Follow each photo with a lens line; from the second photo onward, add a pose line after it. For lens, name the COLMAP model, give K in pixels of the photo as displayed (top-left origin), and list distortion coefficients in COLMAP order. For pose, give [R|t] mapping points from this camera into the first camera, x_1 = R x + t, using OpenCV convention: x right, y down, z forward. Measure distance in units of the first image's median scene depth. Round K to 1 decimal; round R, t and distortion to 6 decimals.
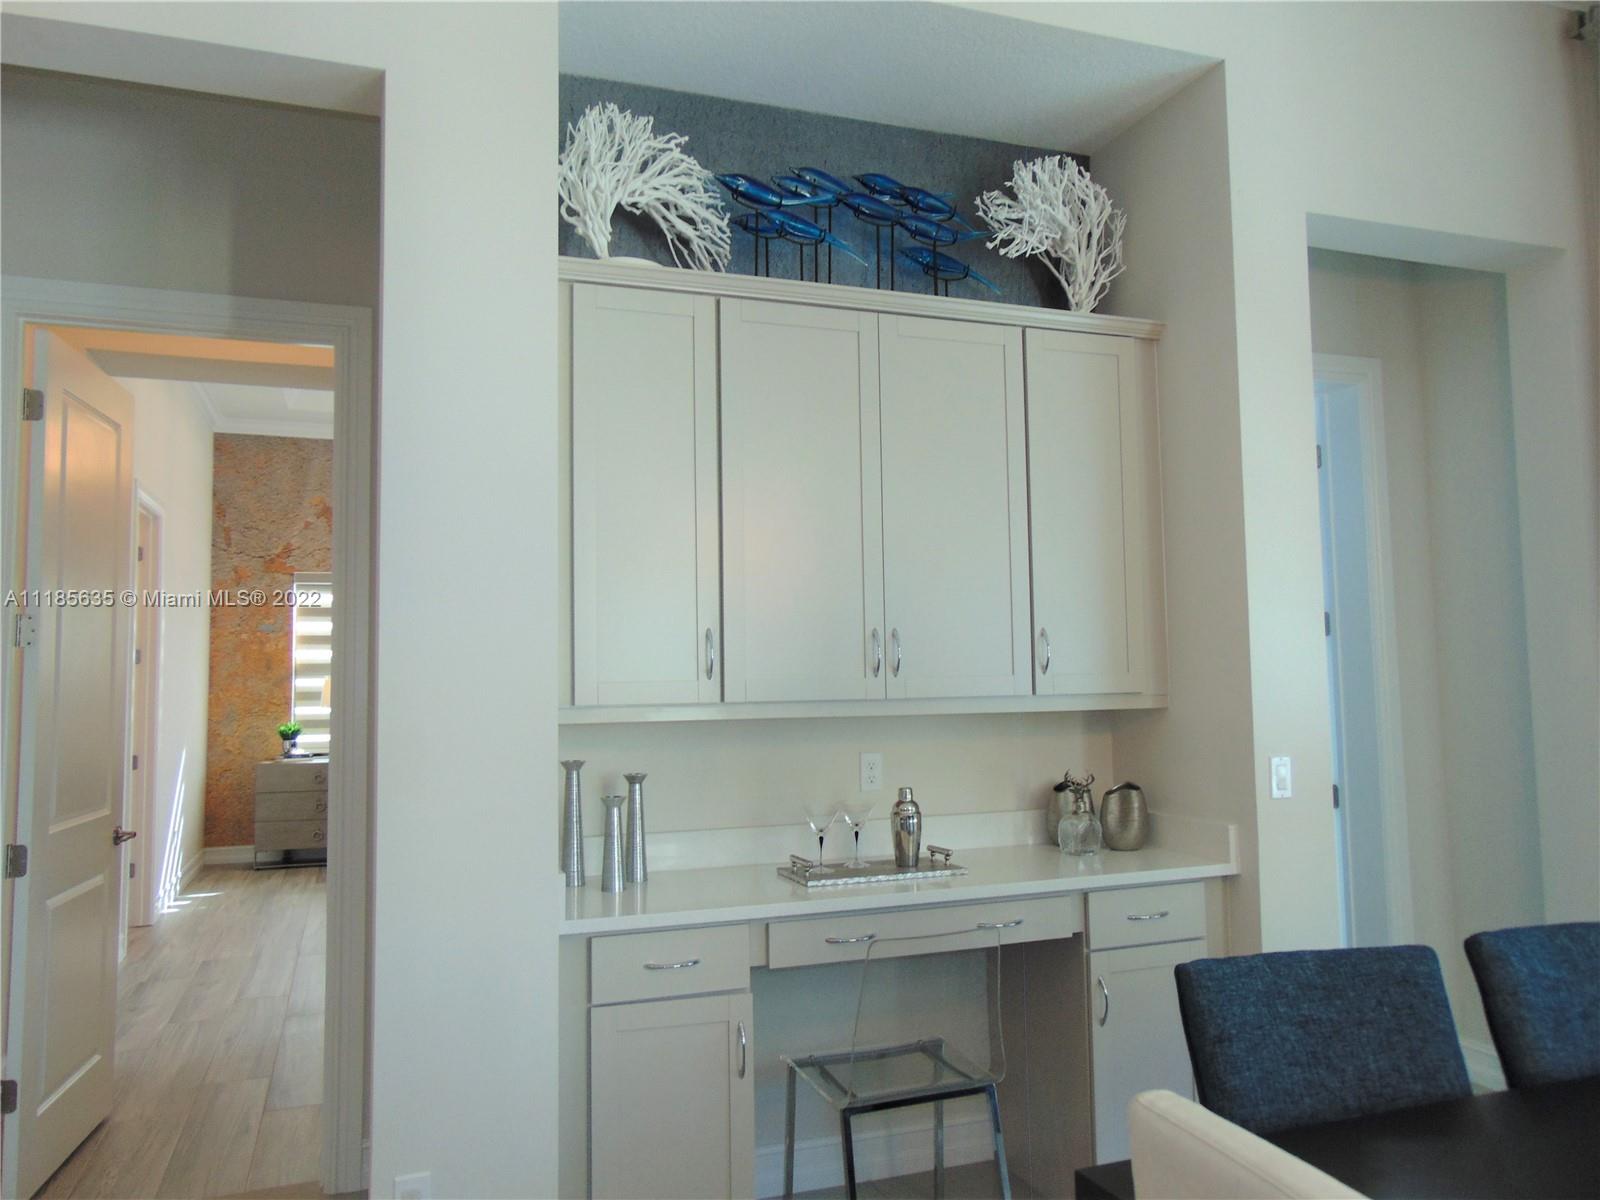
lens RADIAL K [[1189.6, 0, 800.8], [0, 1189.6, 596.2], [0, 0, 1]] dist [-0.025138, 0.045059]
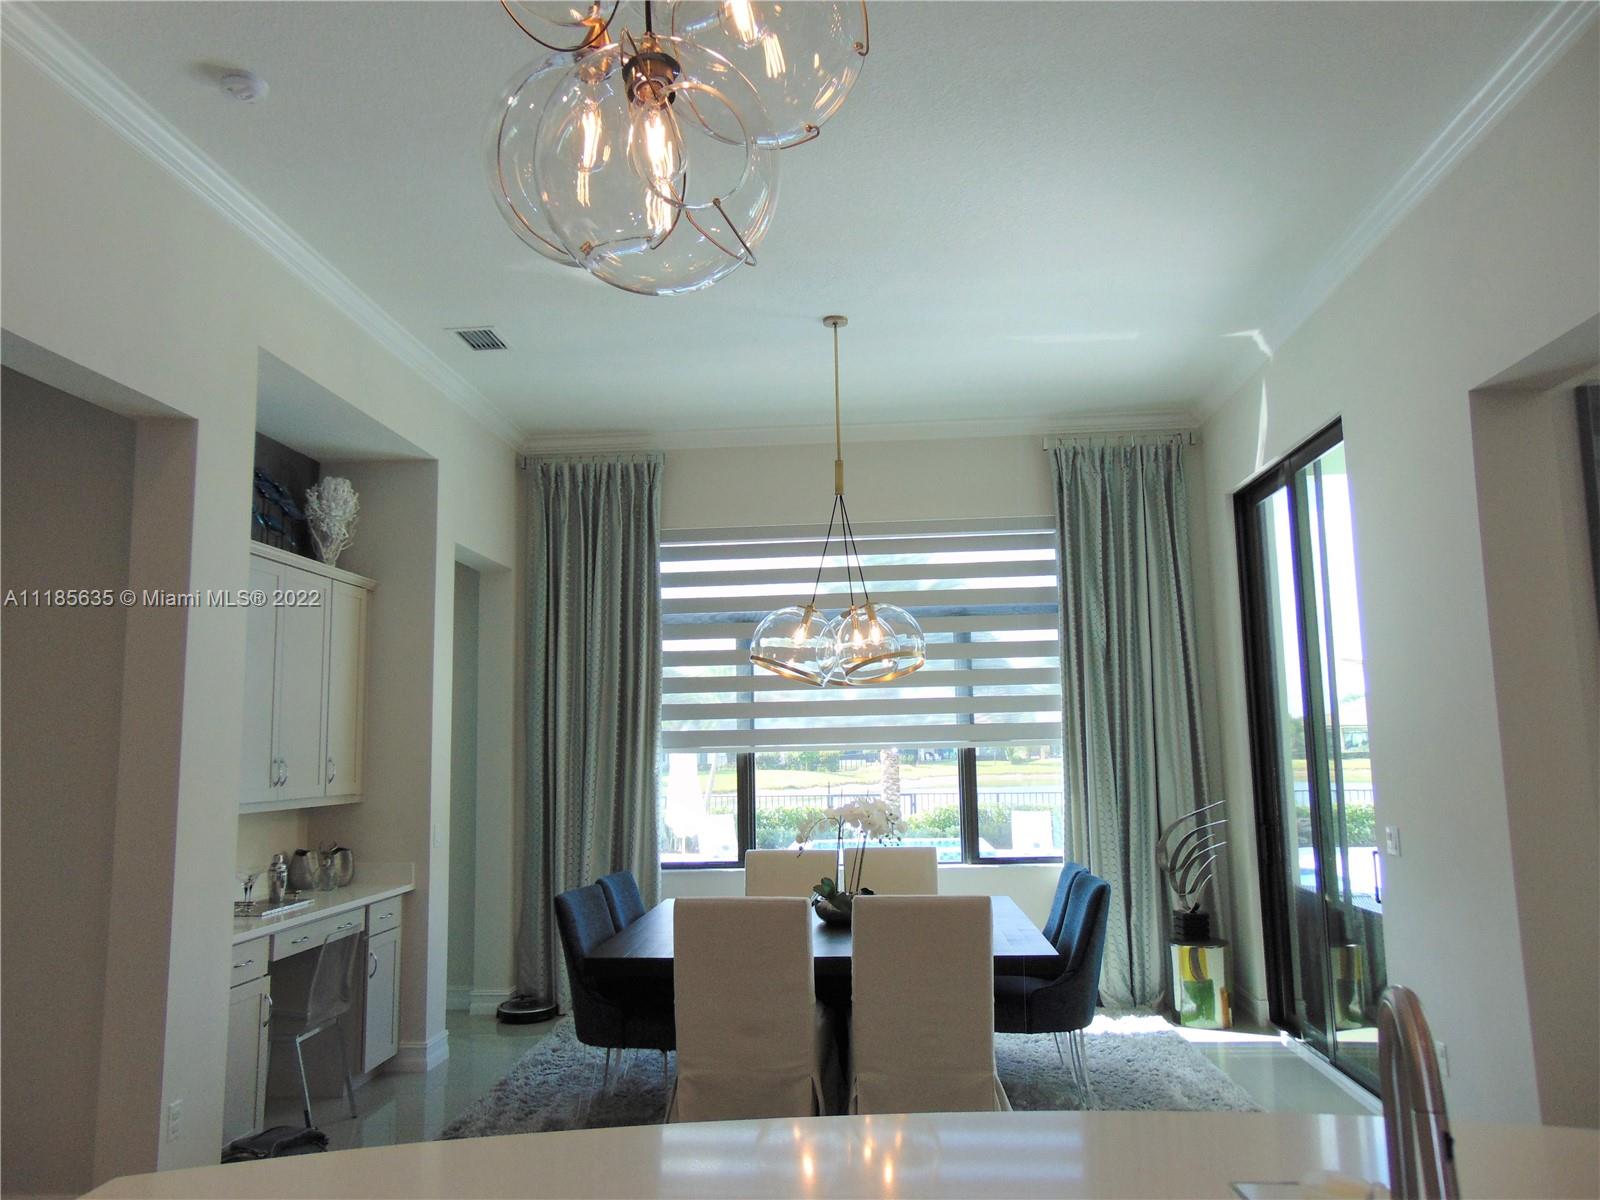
lens RADIAL K [[1189.6, 0, 794.6], [0, 1189.6, 605.2], [0, 0, 1]] dist [-0.025138, 0.045059]
pose [[0.413576, 0.120609, 0.902446, -1.080224], [-0.051016, 0.992700, -0.109291, -0.036920], [-0.909039, -0.000839, 0.416710, -0.315316]]
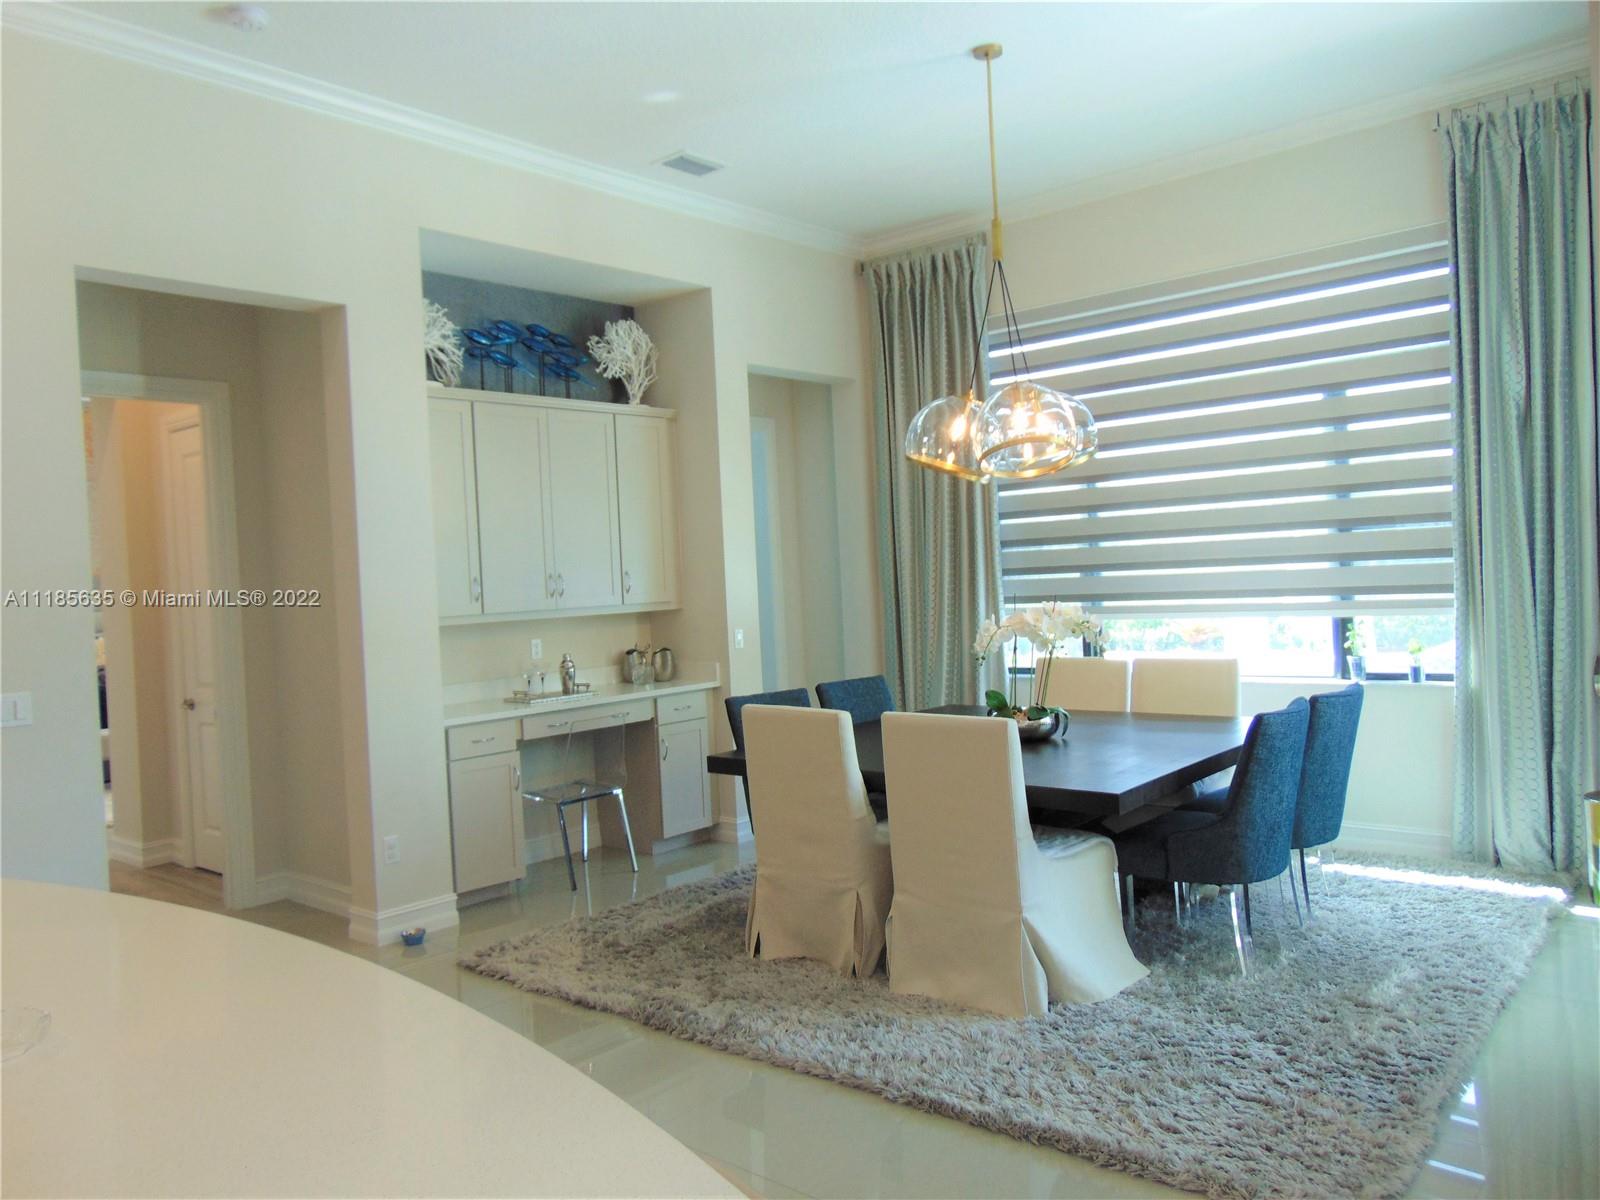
lens RADIAL K [[1189.6, 0, 802.4], [0, 1189.6, 596.9], [0, 0, 1]] dist [-0.025138, 0.045059]
pose [[0.875350, -0.035268, 0.482202, -0.487964], [0.000060, 0.997344, 0.072835, -0.072141], [-0.483490, -0.063727, 0.873027, -0.851542]]
